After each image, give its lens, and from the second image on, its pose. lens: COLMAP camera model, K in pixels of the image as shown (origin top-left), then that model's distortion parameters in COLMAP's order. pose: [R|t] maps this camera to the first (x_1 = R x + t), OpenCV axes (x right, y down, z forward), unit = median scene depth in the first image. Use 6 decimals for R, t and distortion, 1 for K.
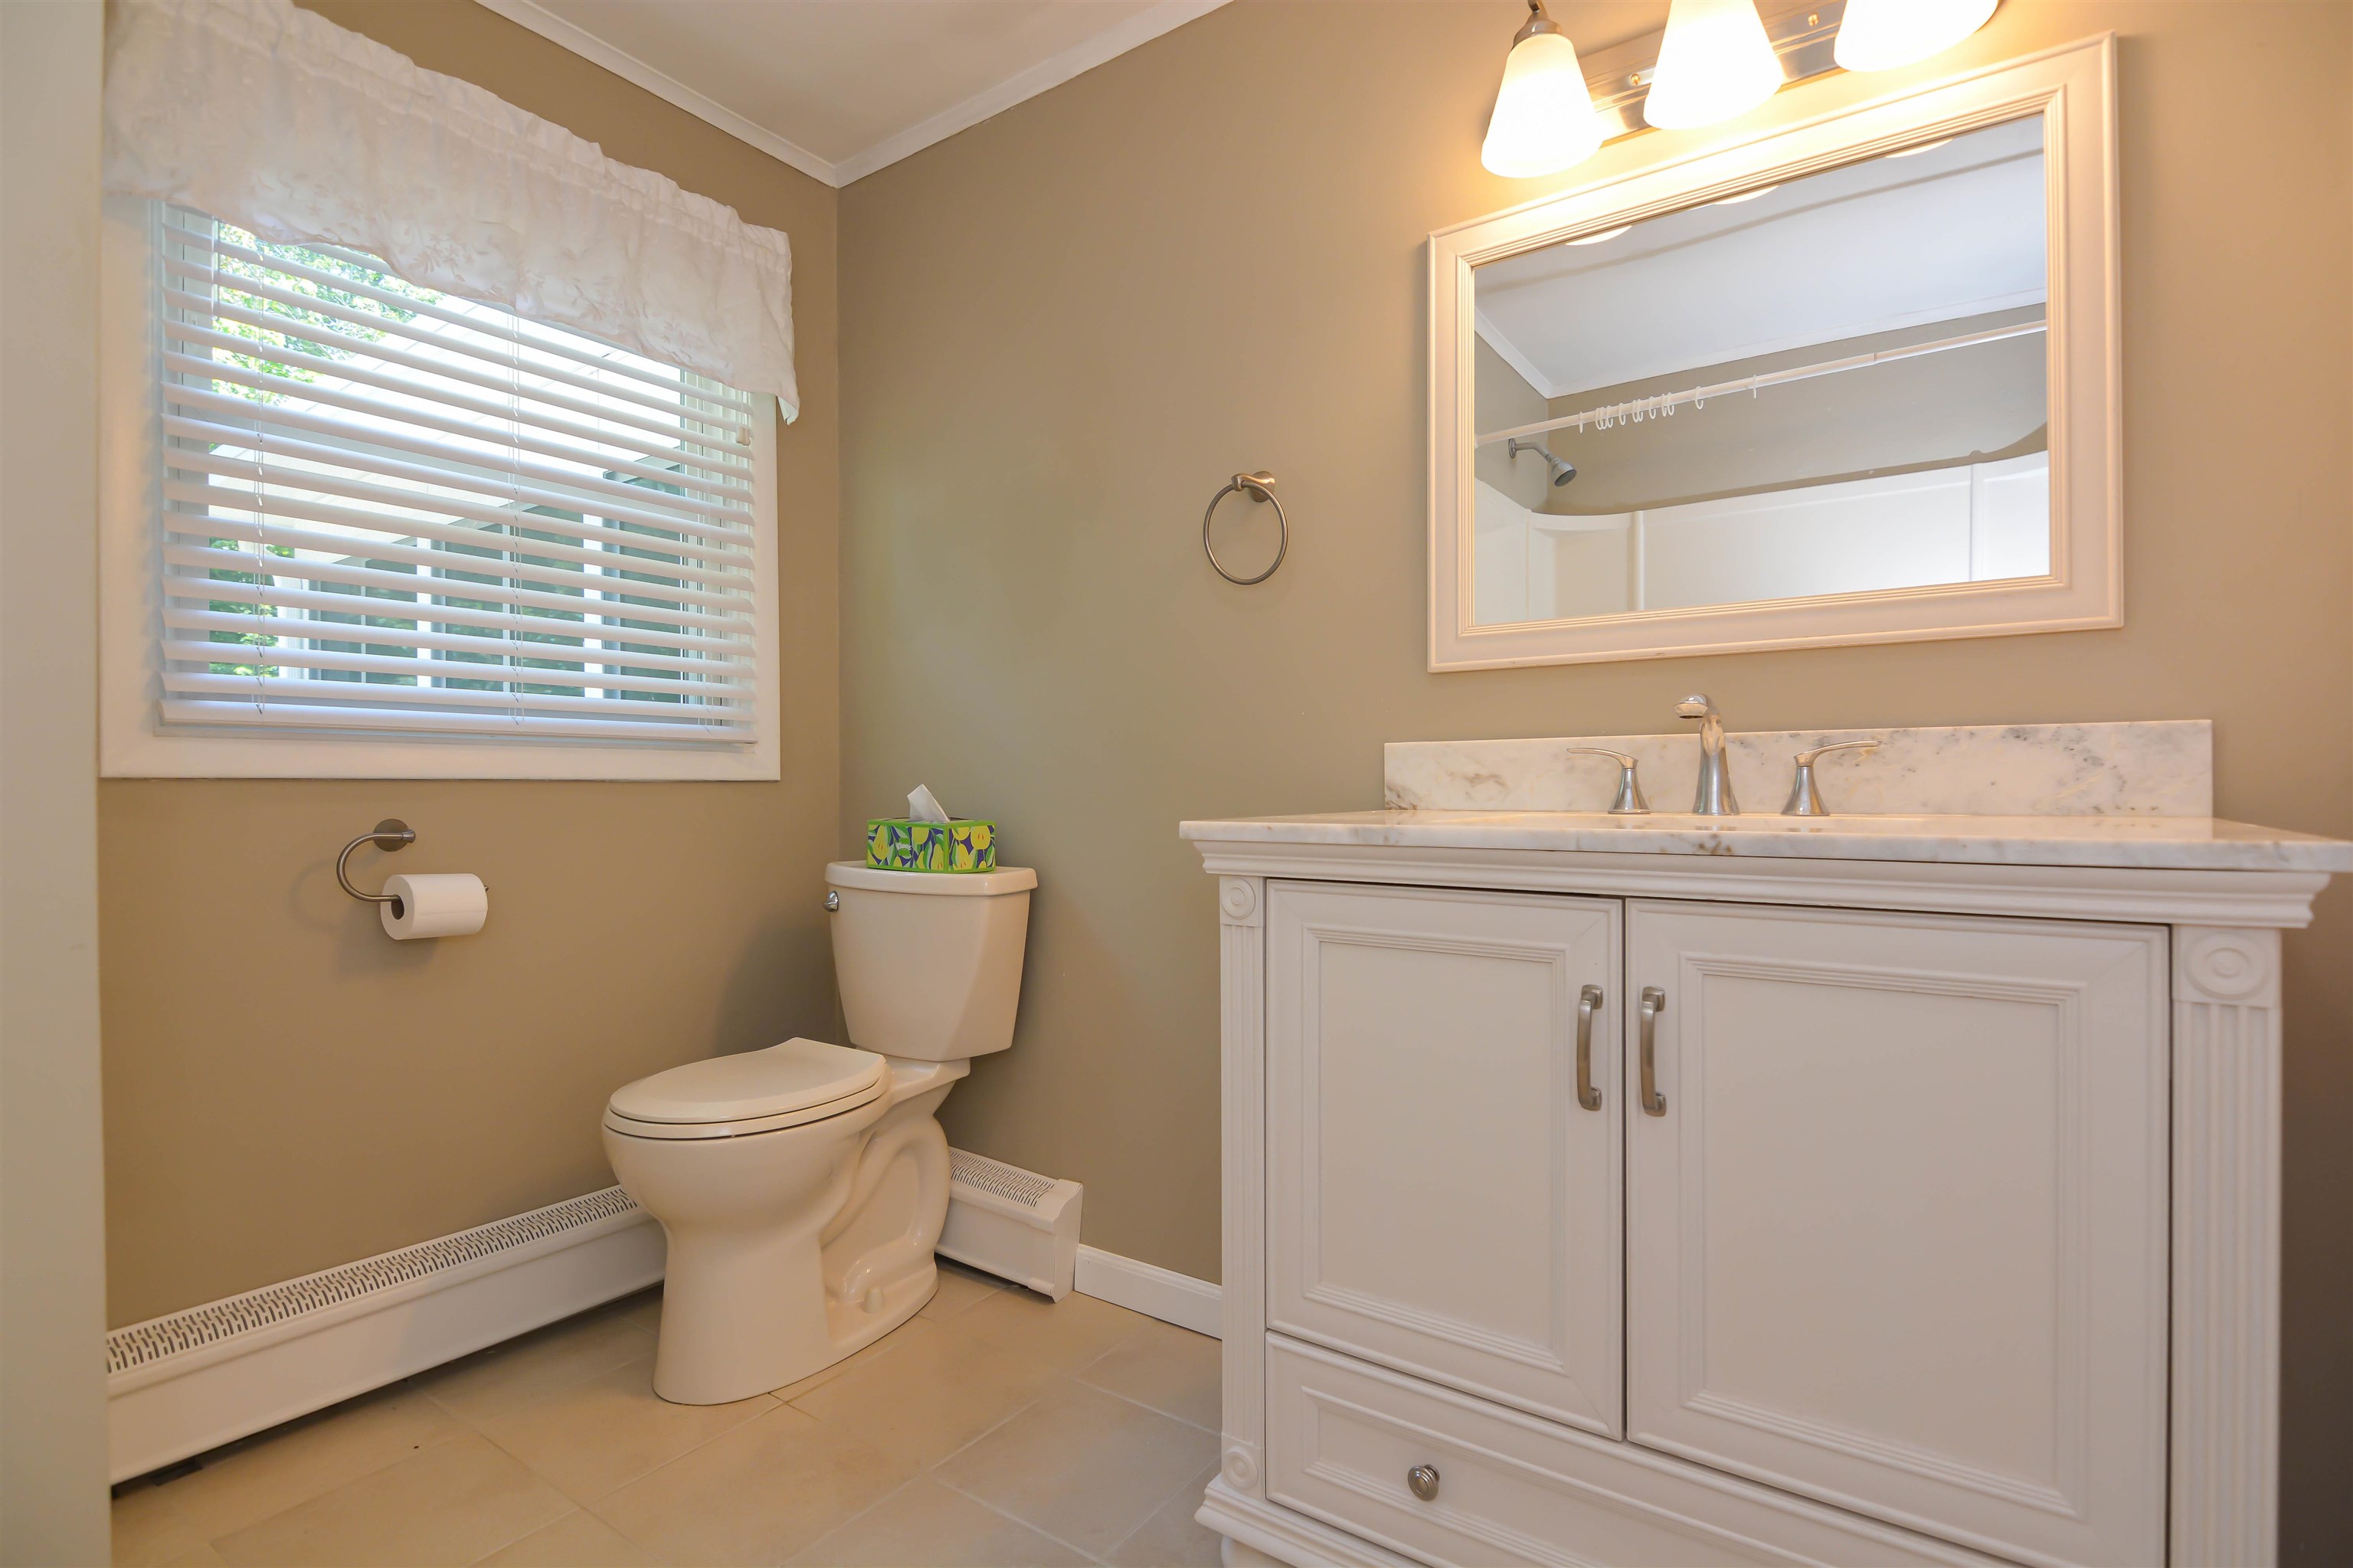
lens RADIAL K [[1139.8, 0, 1185.9], [0, 1139.8, 786.8], [0, 0, 1]] dist [0.013390, -0.012257]
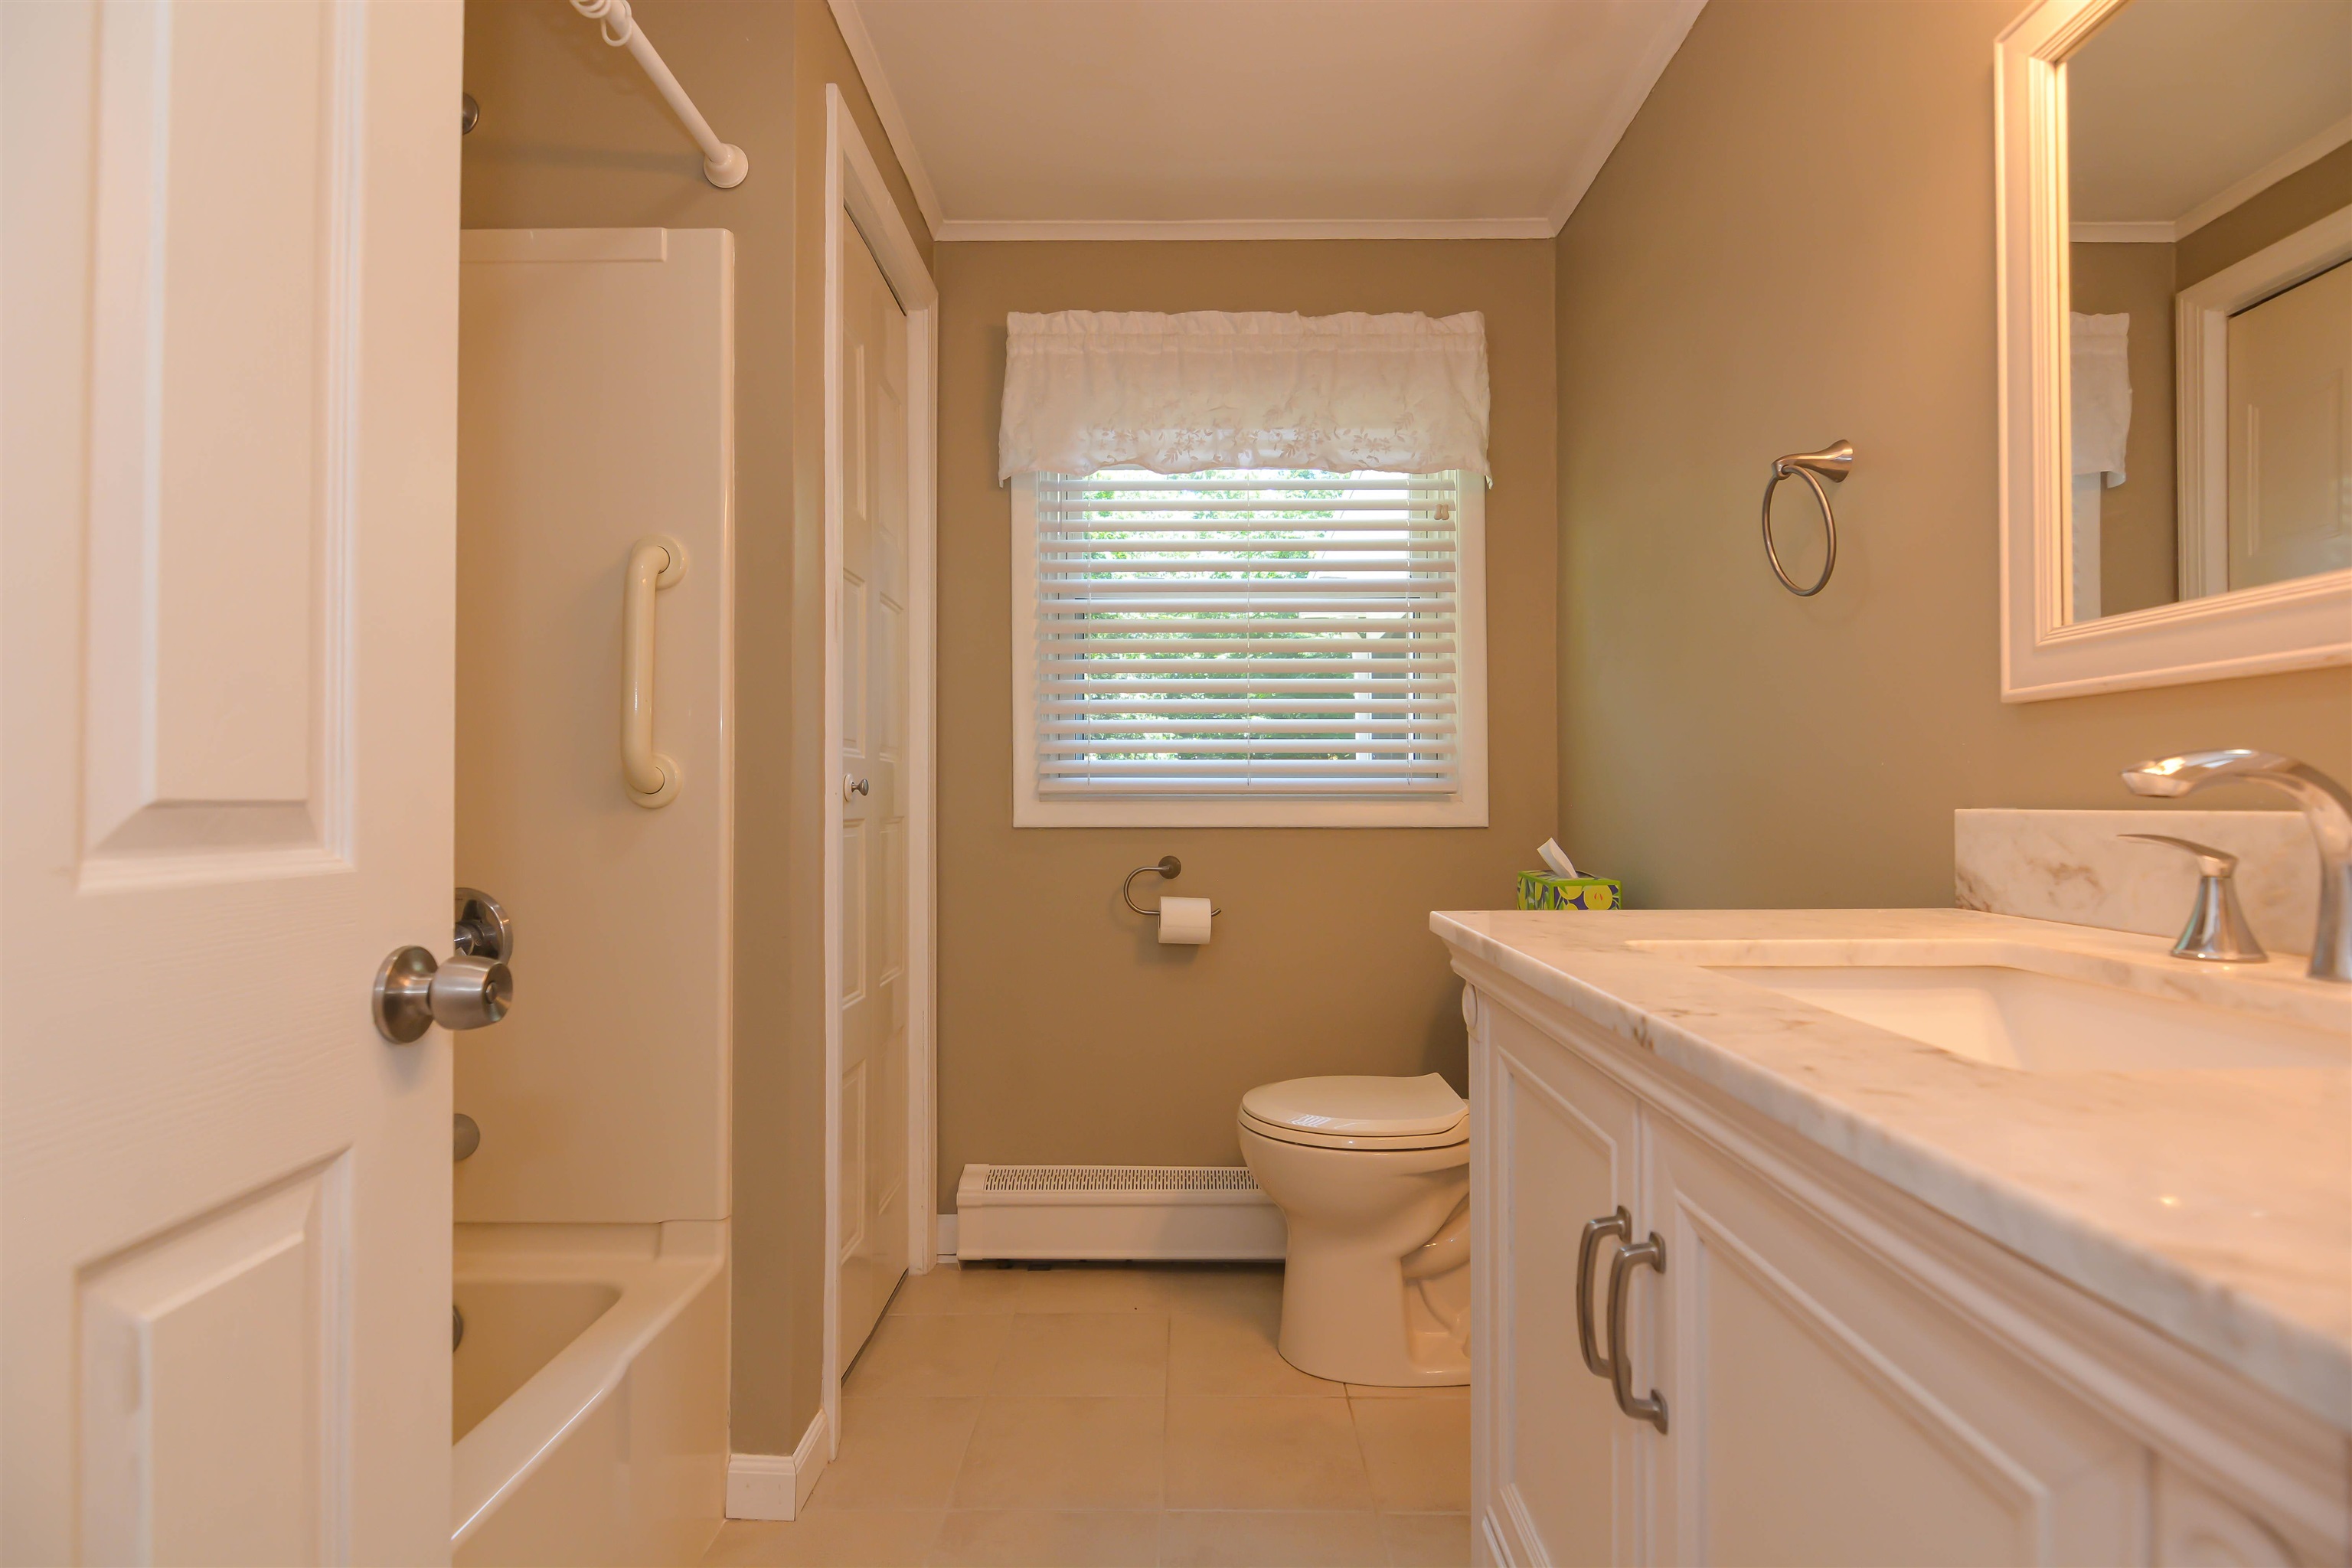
lens RADIAL K [[1139.3, 0, 1185.4], [0, 1139.3, 786.8], [0, 0, 1]] dist [0.013390, -0.012257]
pose [[0.564601, -0.007228, -0.825333, 0.466003], [0.001703, 0.999970, -0.007593, -0.046173], [0.825362, 0.002881, 0.564596, 0.230898]]
